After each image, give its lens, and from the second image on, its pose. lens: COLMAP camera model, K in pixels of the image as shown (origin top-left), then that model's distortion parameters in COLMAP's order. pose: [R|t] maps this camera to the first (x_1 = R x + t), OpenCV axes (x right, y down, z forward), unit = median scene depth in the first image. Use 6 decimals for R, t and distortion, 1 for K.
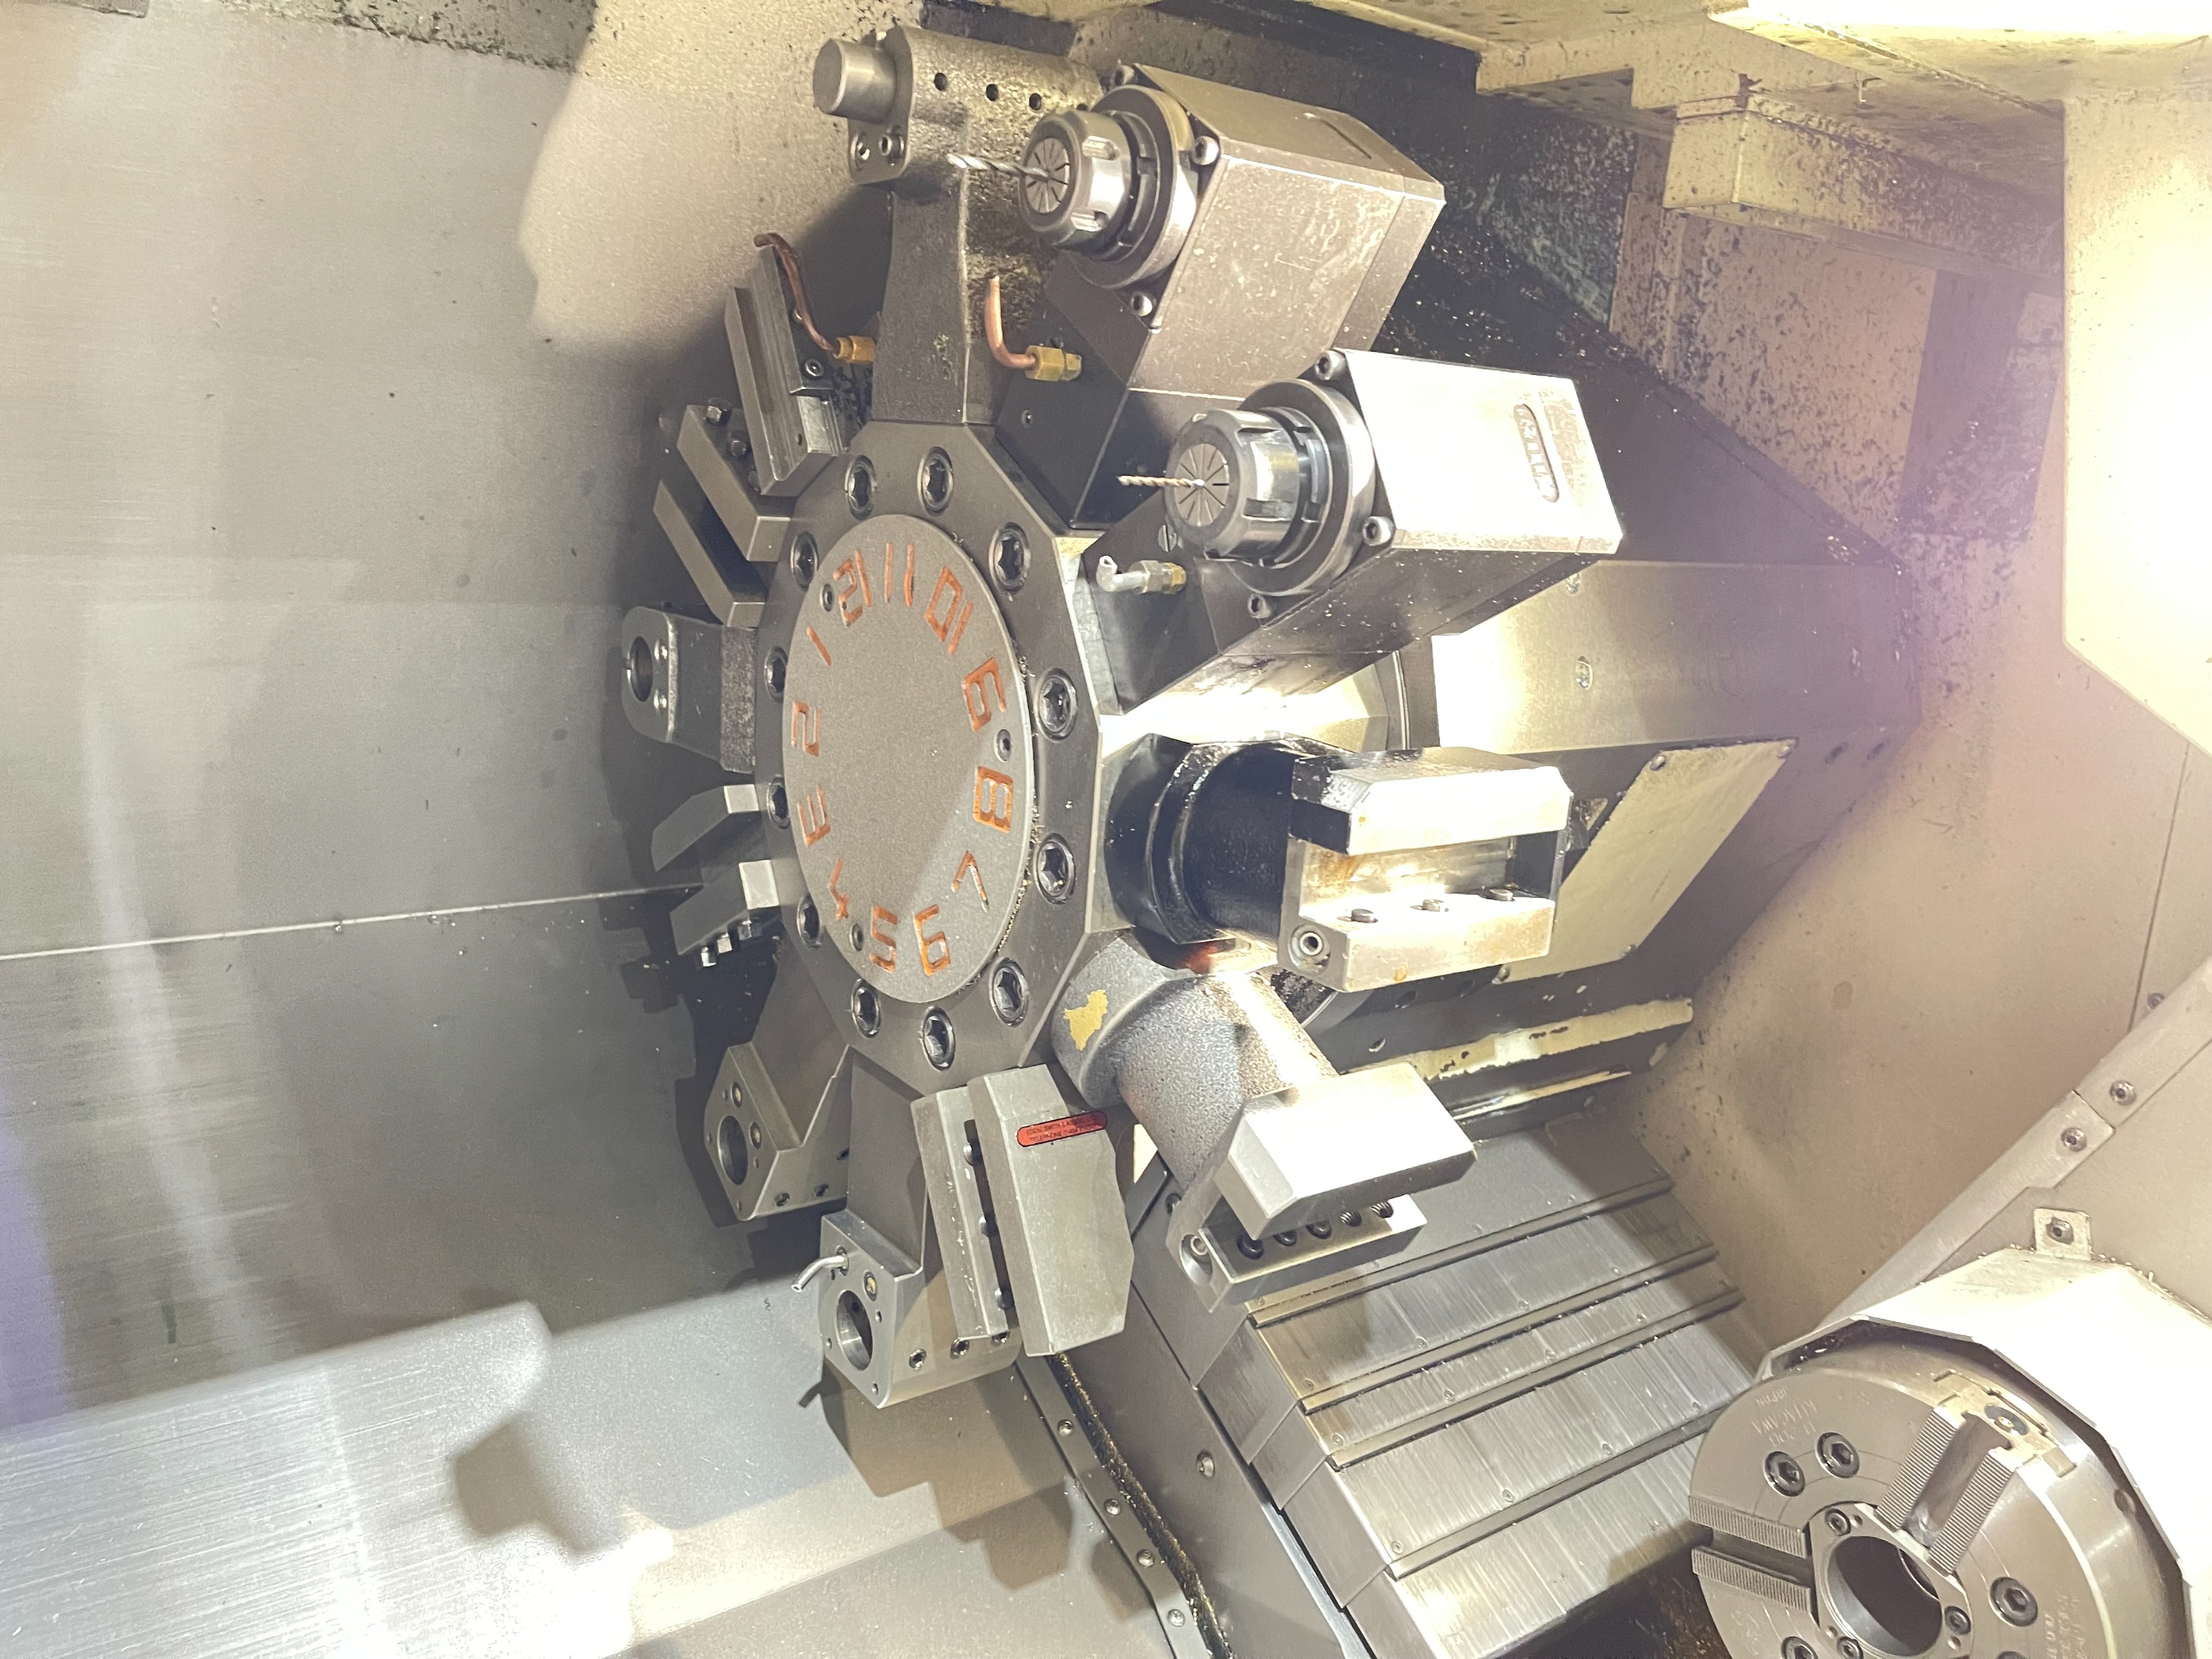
lens RADIAL K [[1658.5, 0, 1091.9], [0, 1658.5, 817.7], [0, 0, 1]] dist [0.066754, -0.086491]
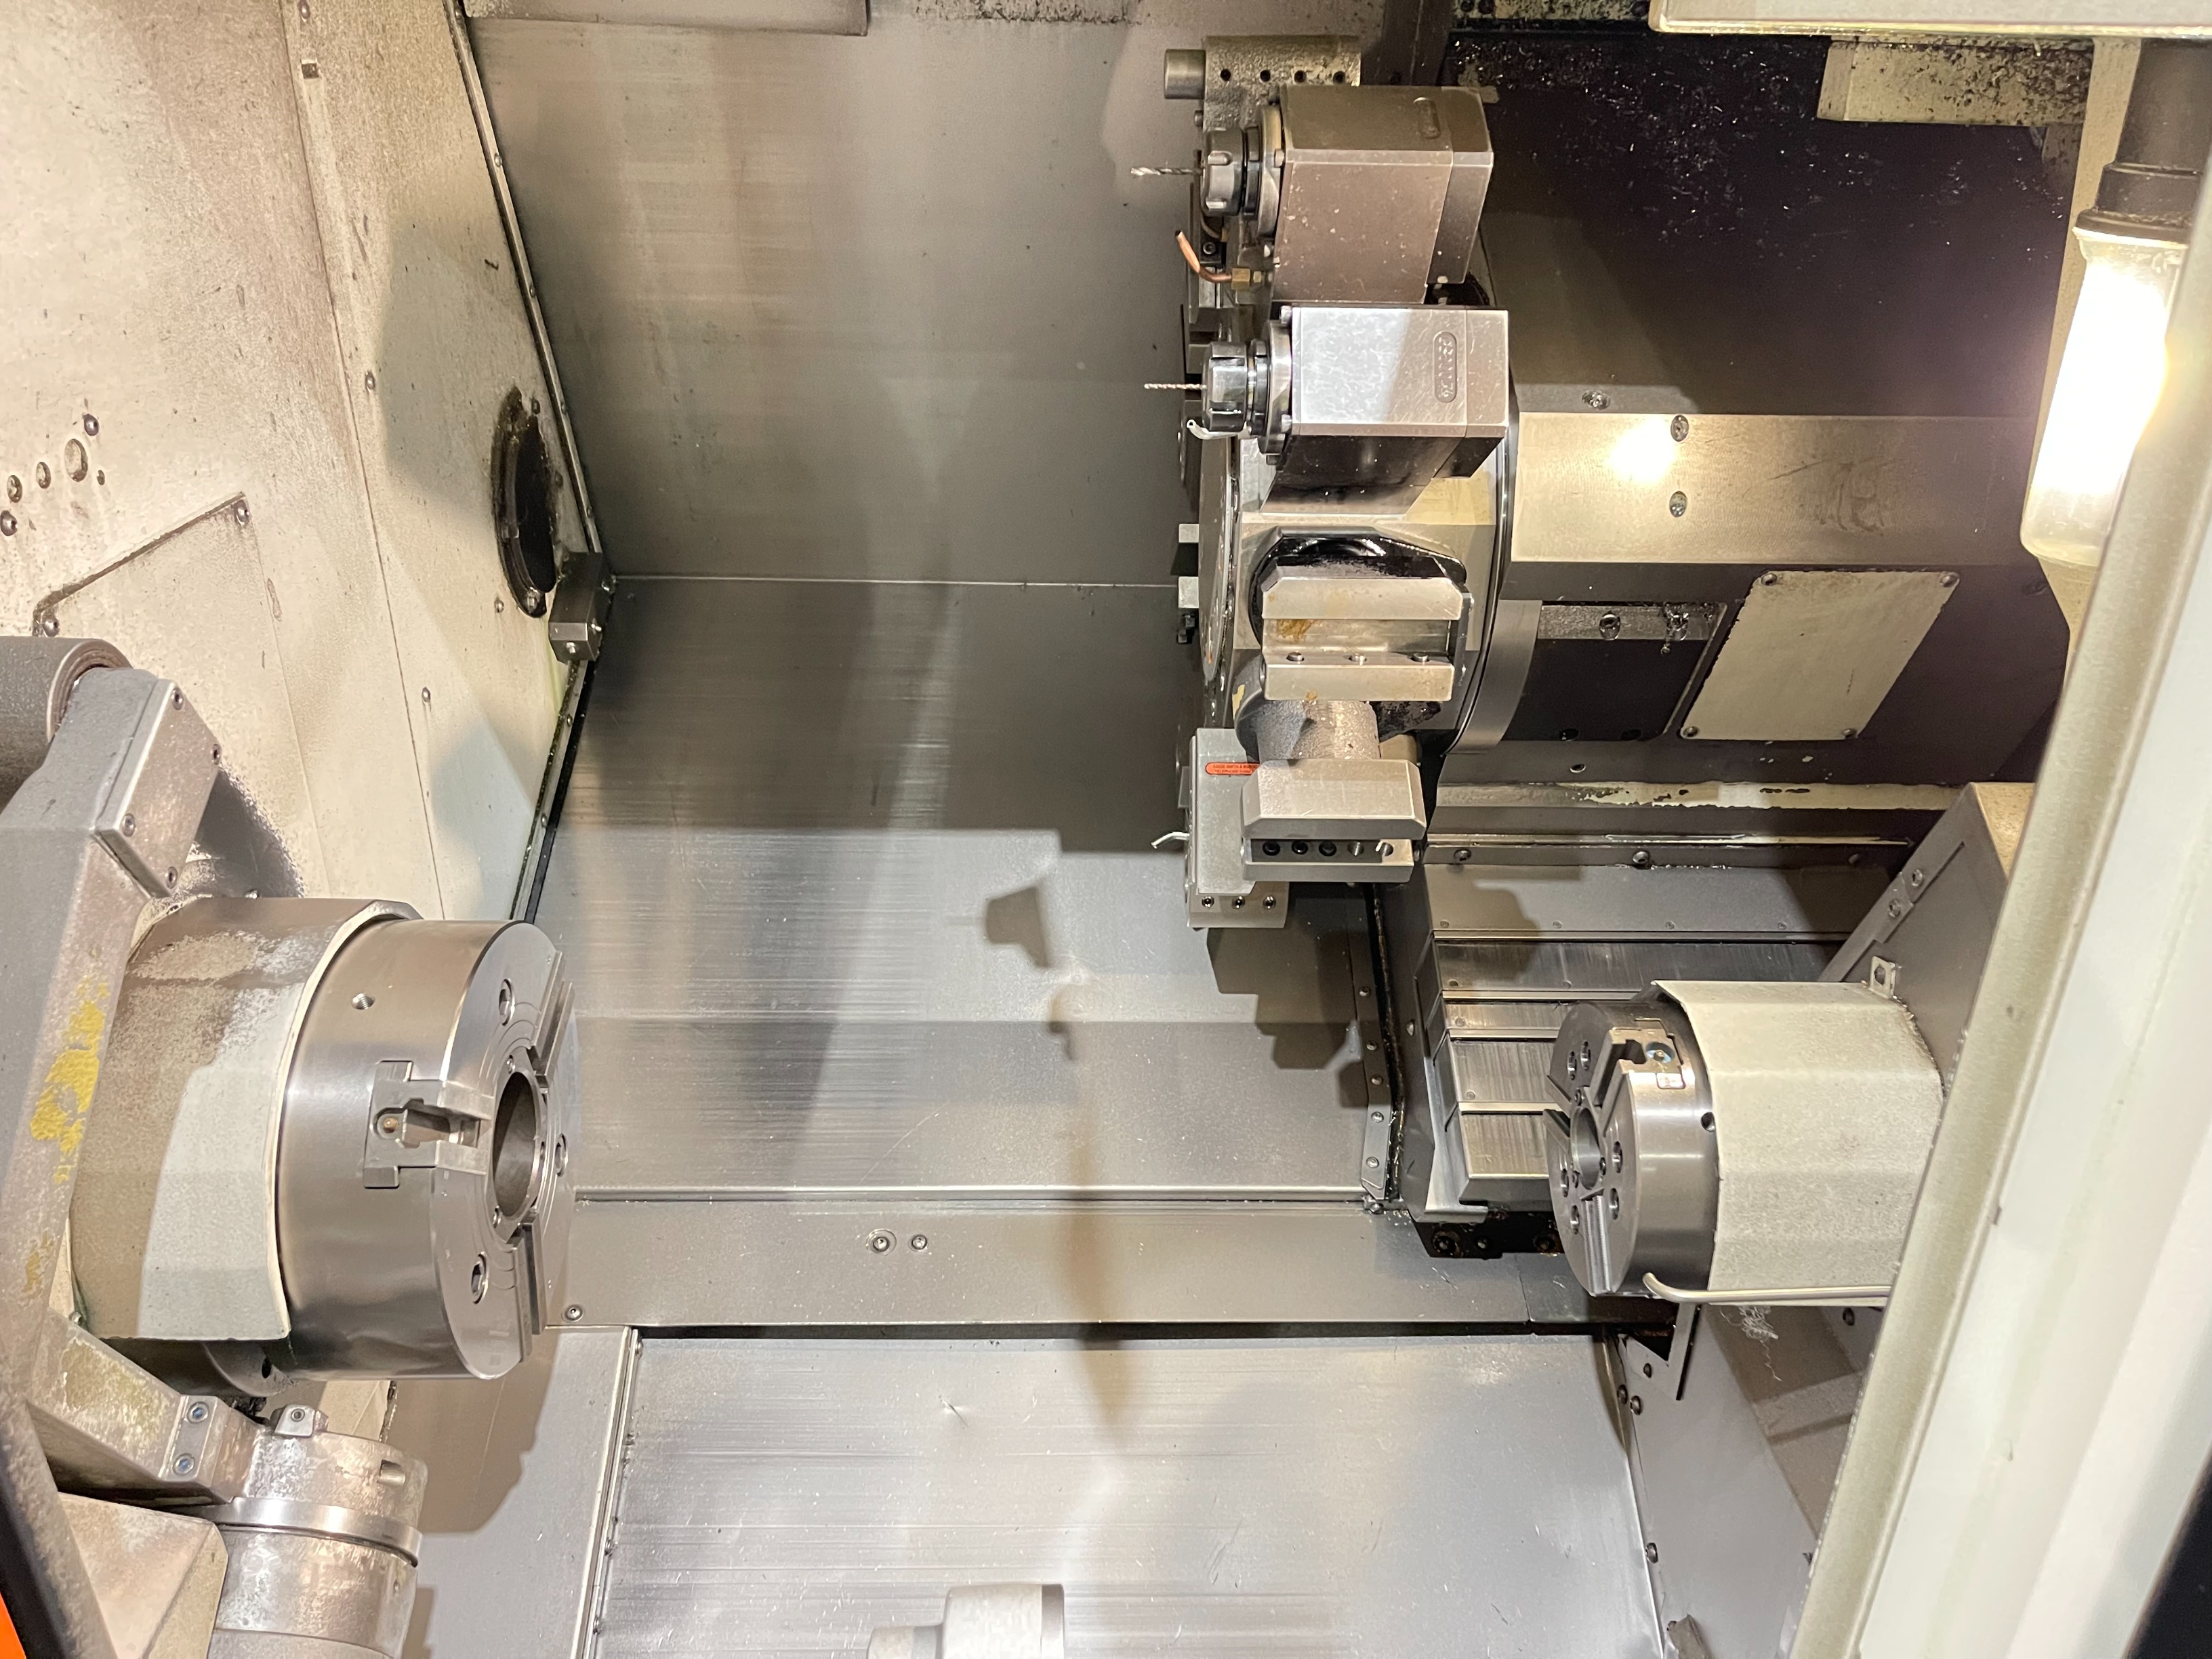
lens RADIAL K [[1639.0, 0, 1115.5], [0, 1639.0, 842.4], [0, 0, 1]] dist [0.054940, -0.086398]
pose [[0.822525, 0.201576, -0.531808, 0.599437], [-0.087528, 0.968808, 0.231840, -0.080965], [0.561953, -0.144146, 0.814513, -0.296386]]
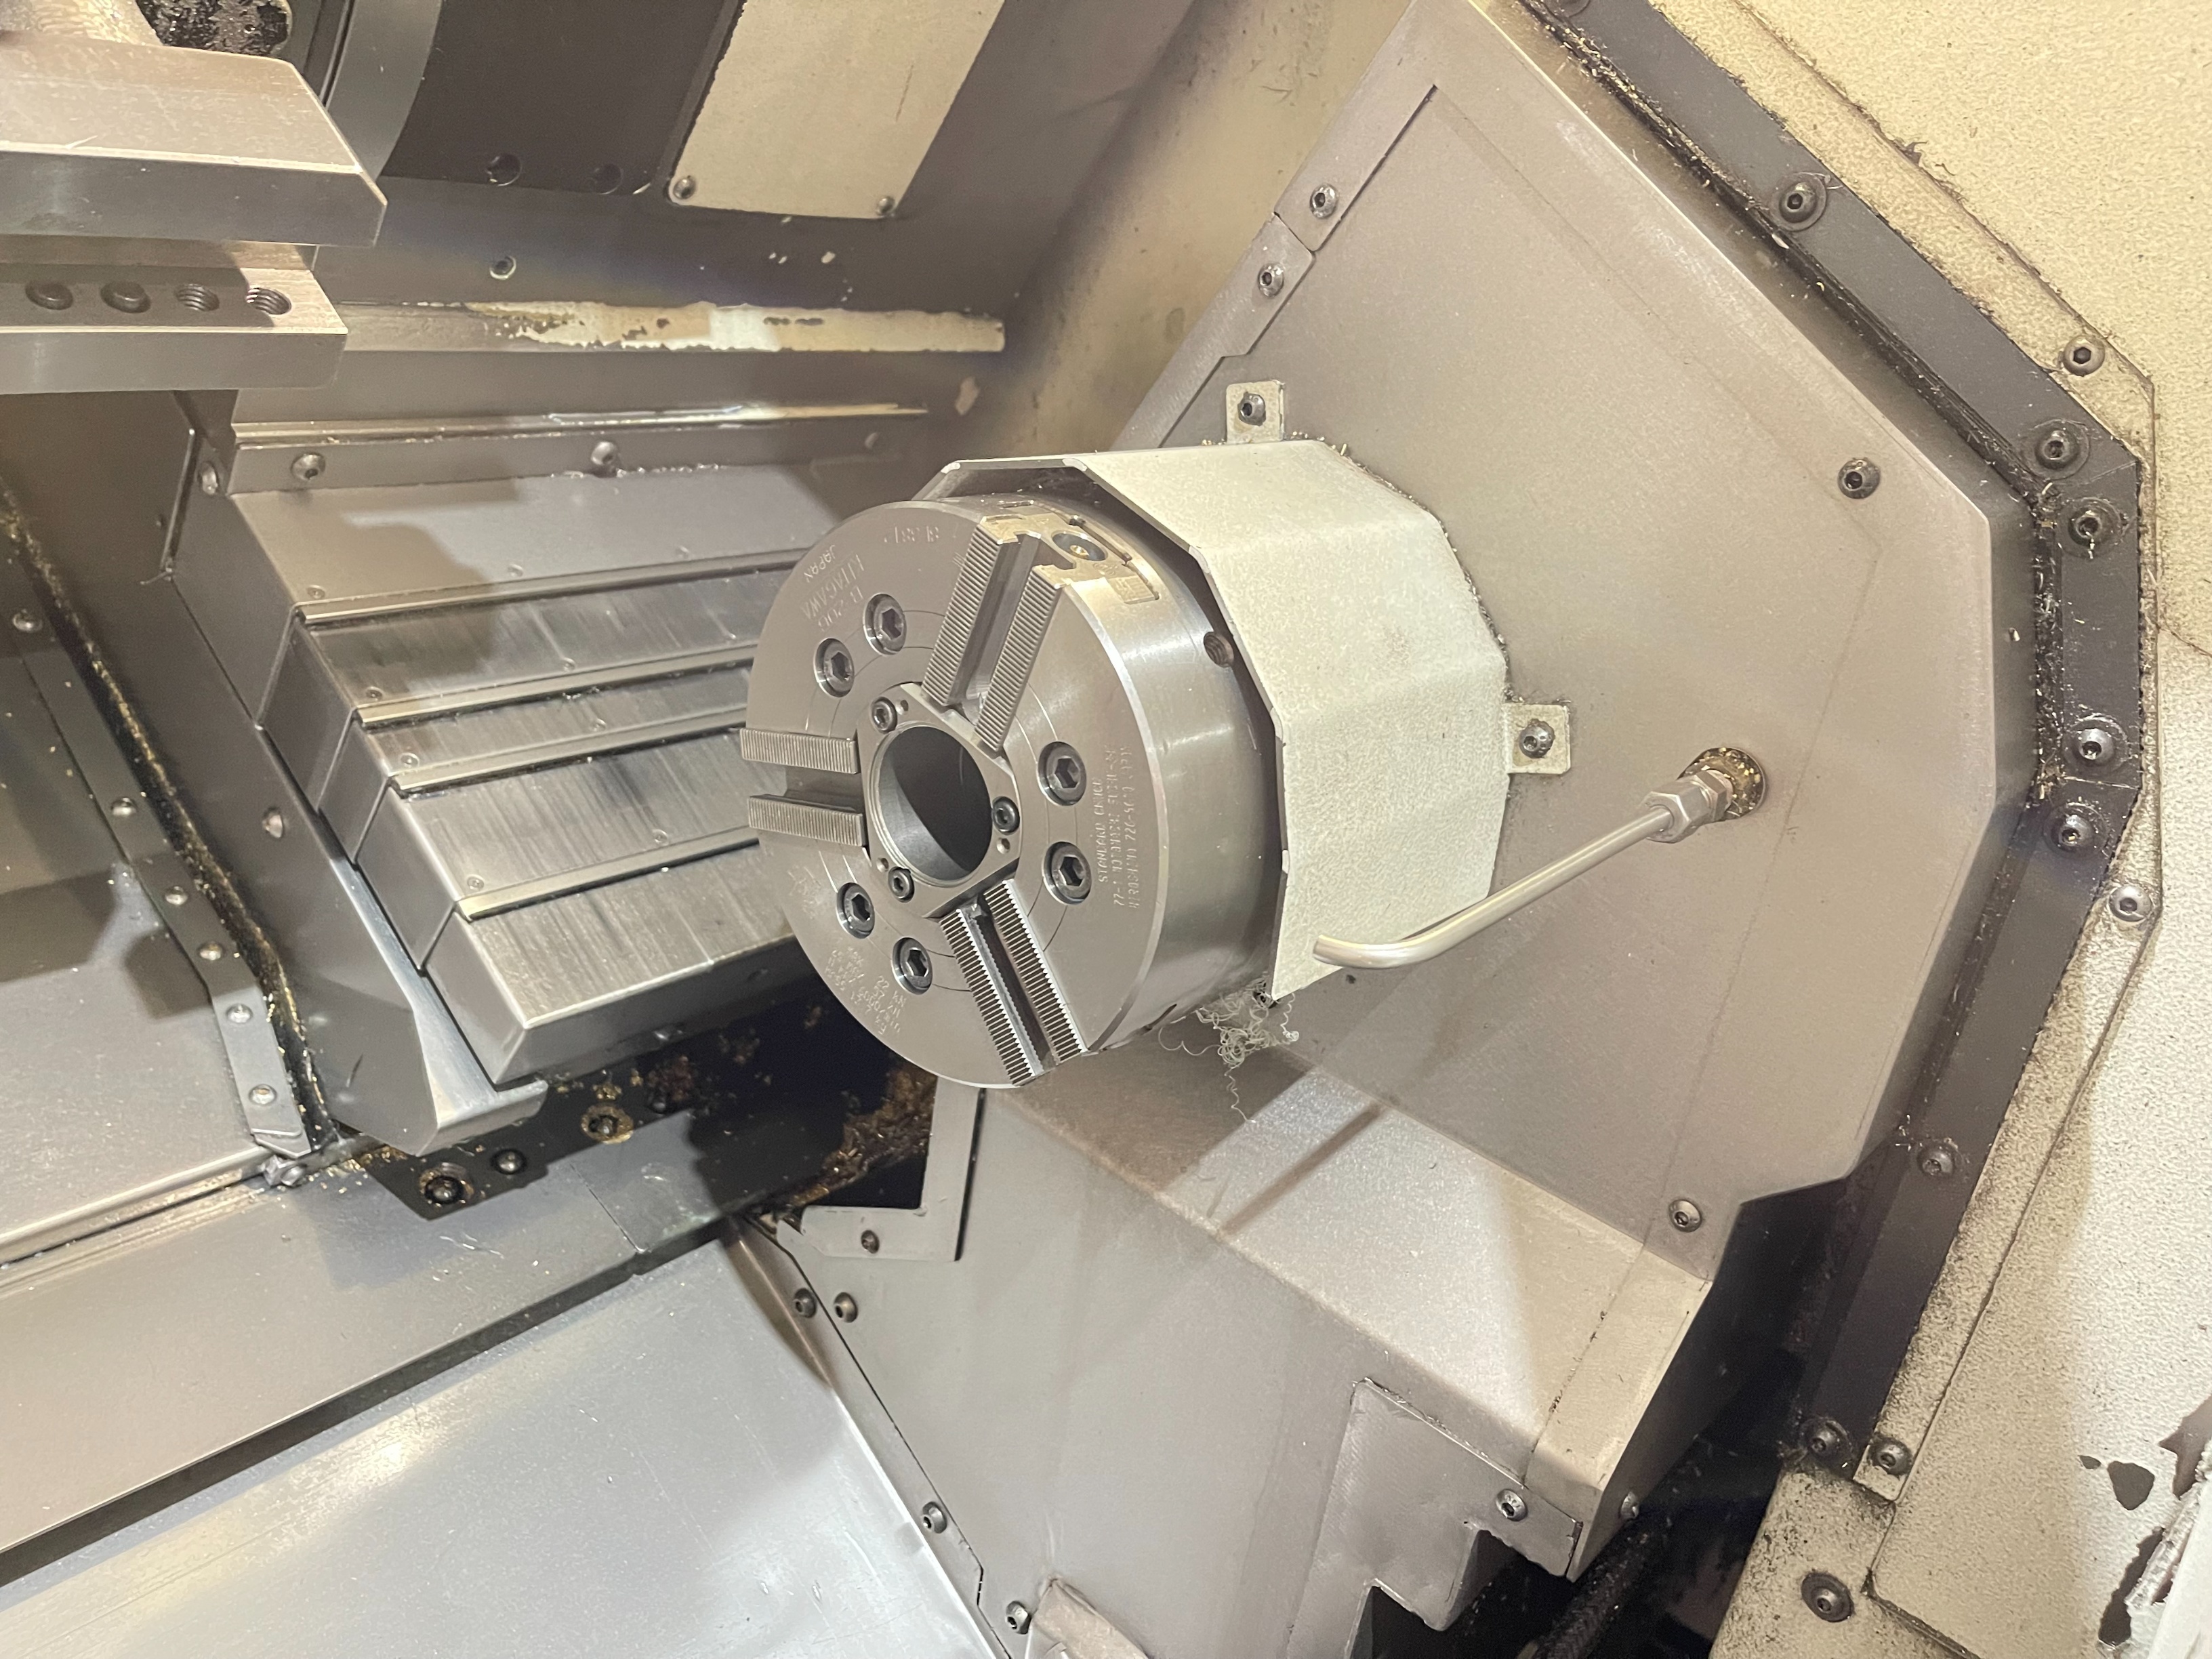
lens RADIAL K [[1689.0, 0, 1095.0], [0, 1689.0, 810.0], [0, 0, 1]] dist [0.021312, -0.007502]
pose [[0.971429, -0.012209, 0.237015, 0.253755], [-0.036503, 0.979107, 0.200045, 0.218906], [-0.234505, -0.202981, 0.950687, 0.186923]]
